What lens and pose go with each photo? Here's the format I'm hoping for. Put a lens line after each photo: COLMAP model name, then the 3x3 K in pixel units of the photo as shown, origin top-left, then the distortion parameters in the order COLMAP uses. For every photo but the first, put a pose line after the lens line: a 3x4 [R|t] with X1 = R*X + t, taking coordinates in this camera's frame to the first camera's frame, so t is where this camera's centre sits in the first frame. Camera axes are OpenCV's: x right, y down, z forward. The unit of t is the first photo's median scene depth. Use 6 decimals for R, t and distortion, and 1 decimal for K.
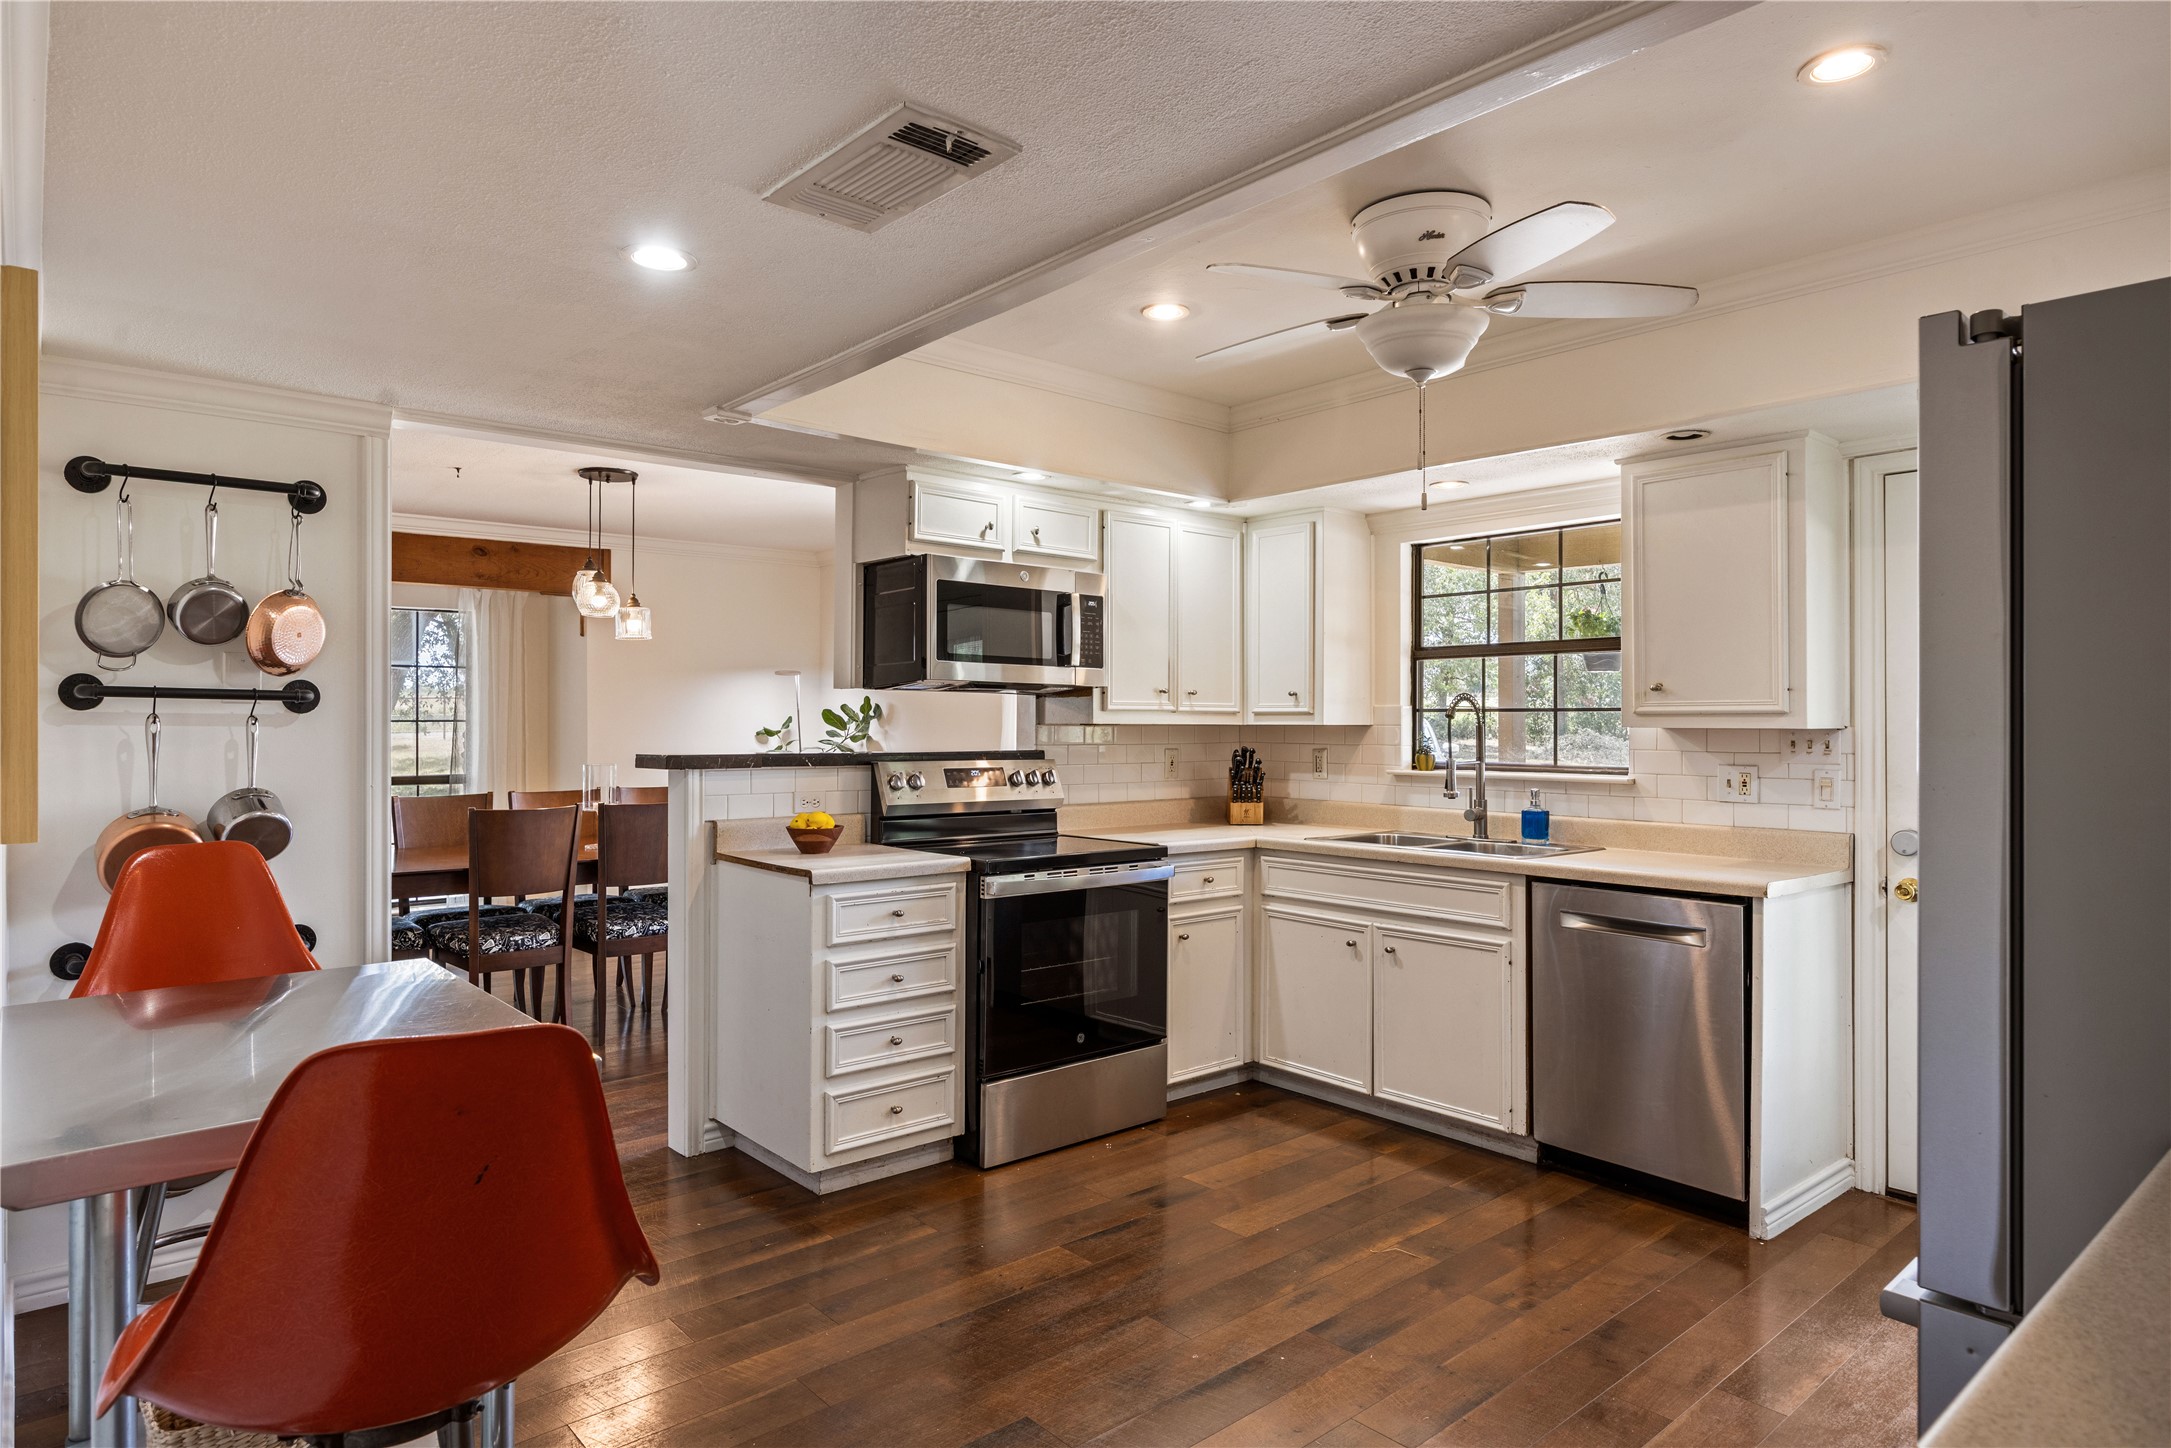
lens RADIAL K [[1246.0, 0, 1085.5], [0, 1246.0, 724.0], [0, 0, 1]] dist [0.000572, 0.000023]
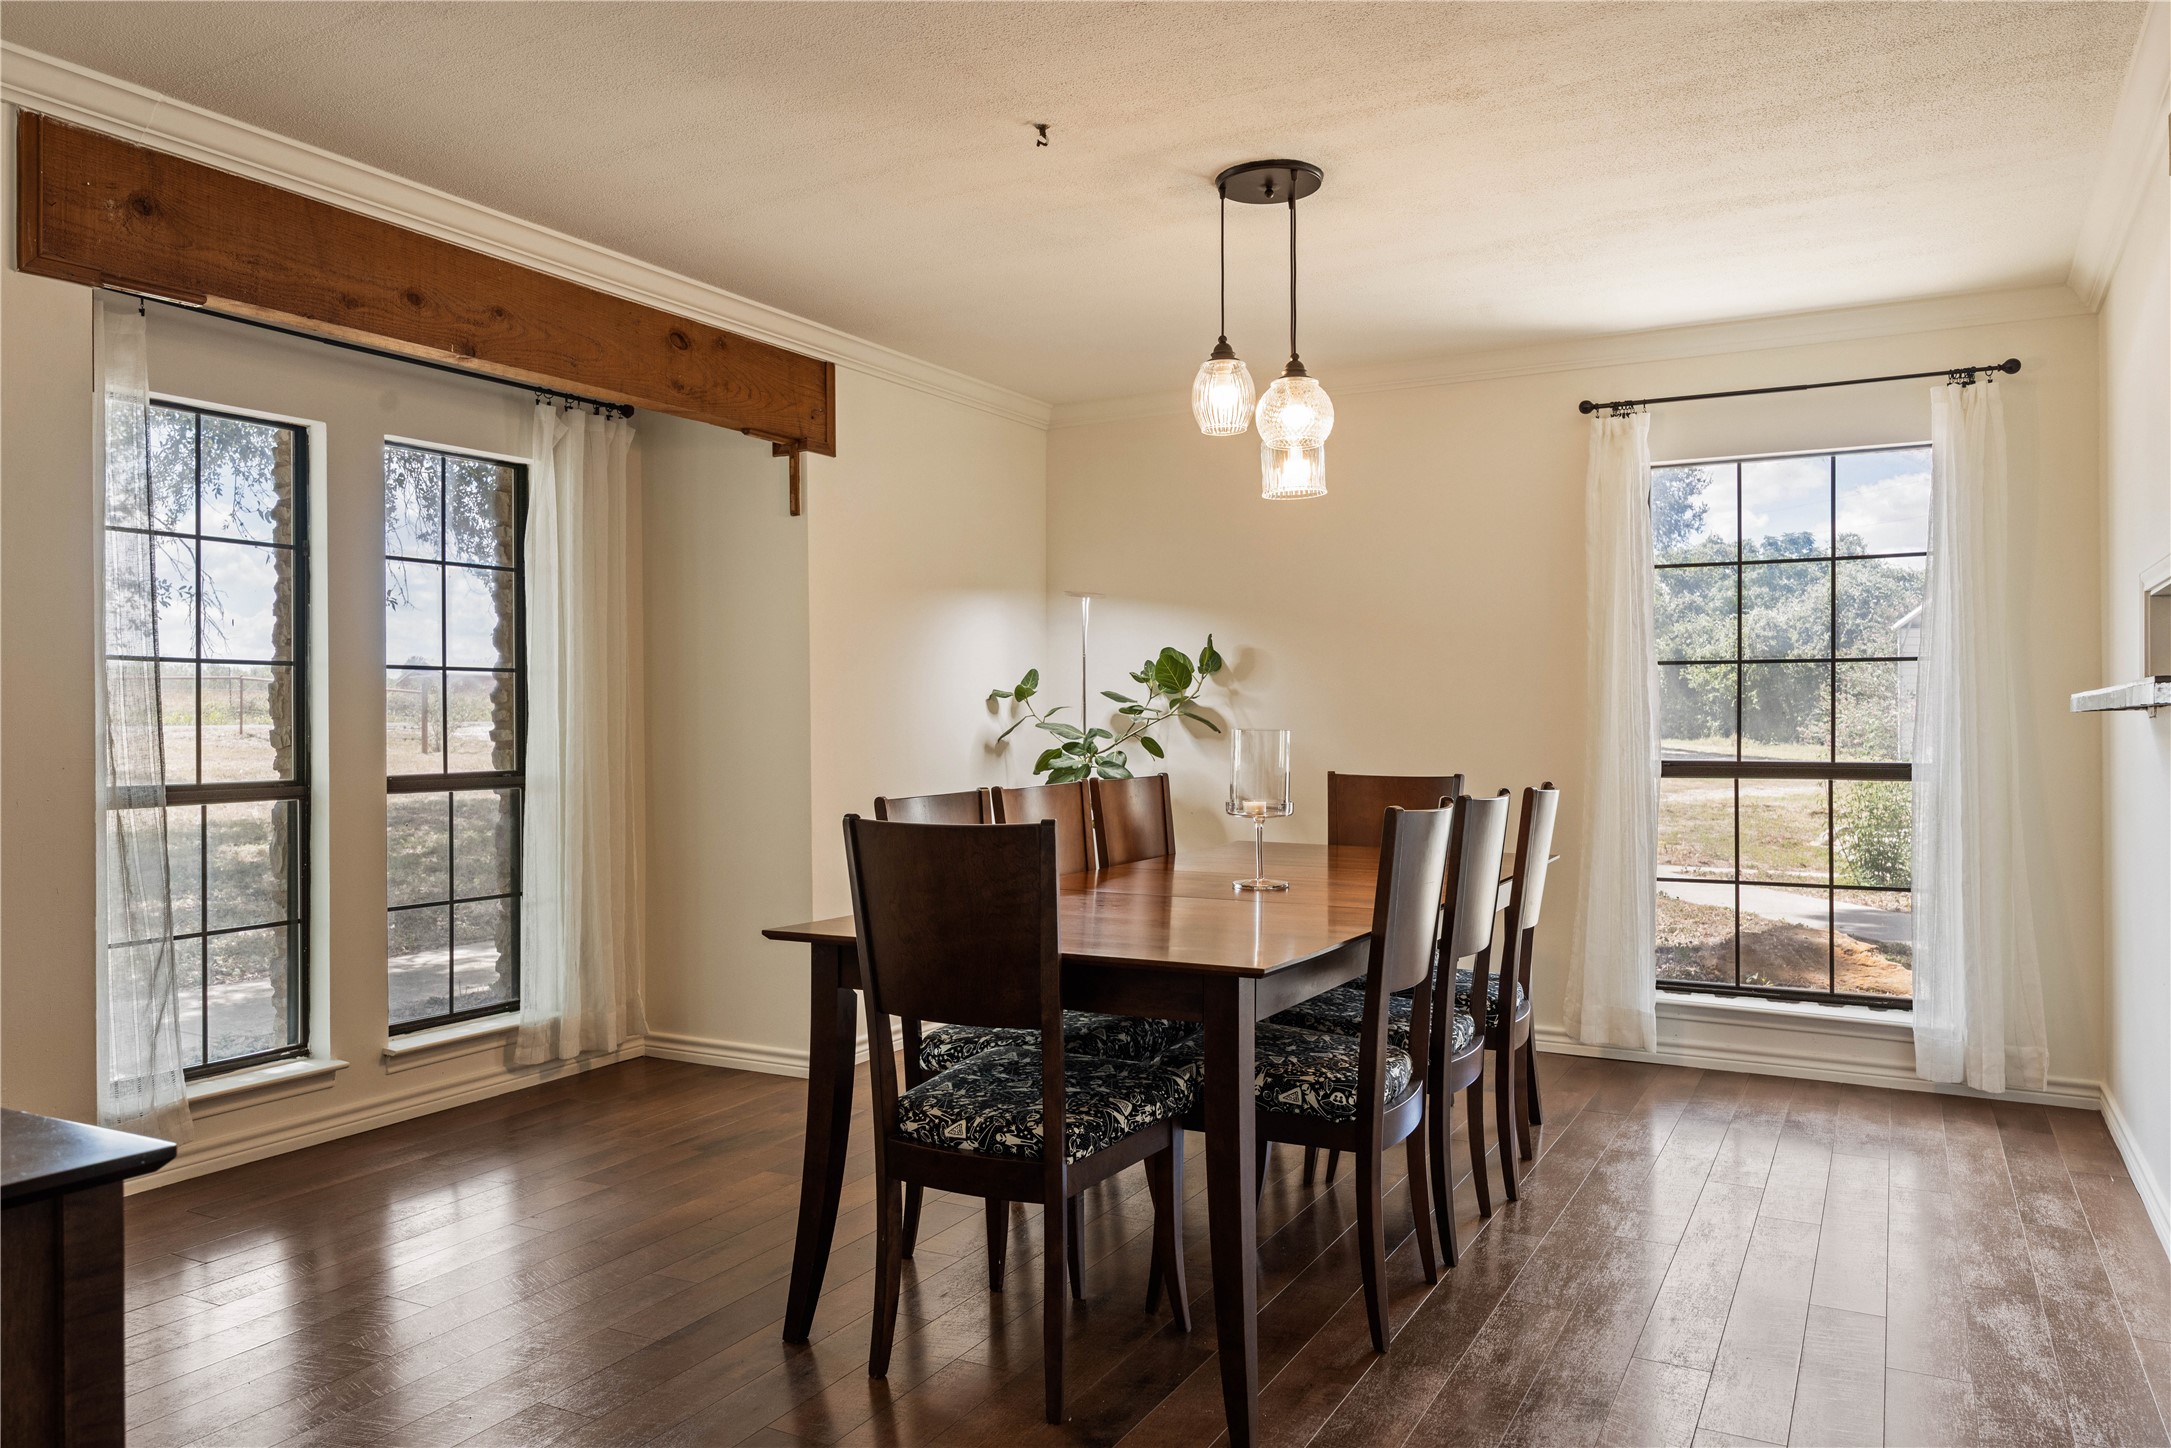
lens RADIAL K [[1540.0, 0, 1060.4], [0, 1540.0, 720.6], [0, 0, 1]] dist [-0.000743, 0.001125]
pose [[0.939644, 0.000773, 0.342153, -0.890220], [-0.004575, 0.999936, 0.010303, 0.021302], [-0.342123, -0.011247, 0.939588, 0.544619]]
